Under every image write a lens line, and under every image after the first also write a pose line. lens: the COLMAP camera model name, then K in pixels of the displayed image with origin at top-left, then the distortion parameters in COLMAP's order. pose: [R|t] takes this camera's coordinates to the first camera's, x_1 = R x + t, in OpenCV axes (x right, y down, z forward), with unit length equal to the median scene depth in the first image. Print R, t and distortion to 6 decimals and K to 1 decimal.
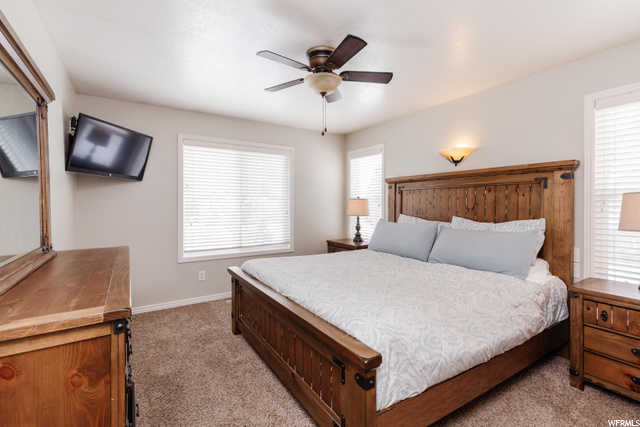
lens RADIAL K [[291.4, 0, 319.8], [0, 291.4, 205.5], [0, 0, 1]] dist [0.000479, -0.000069]
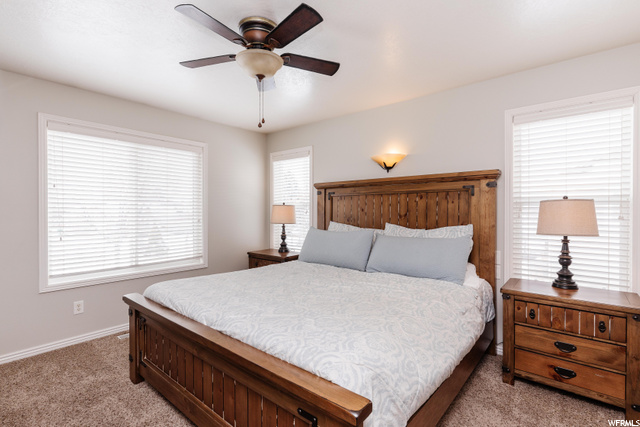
lens RADIAL K [[301.0, 0, 320.0], [0, 301.0, 213.5], [0, 0, 1]] dist [0.002247, -0.000030]
pose [[0.952617, -0.003601, 0.304151, -0.081025], [0.002369, 0.999987, 0.004418, -0.000861], [-0.304163, -0.003488, 0.952613, 0.126858]]
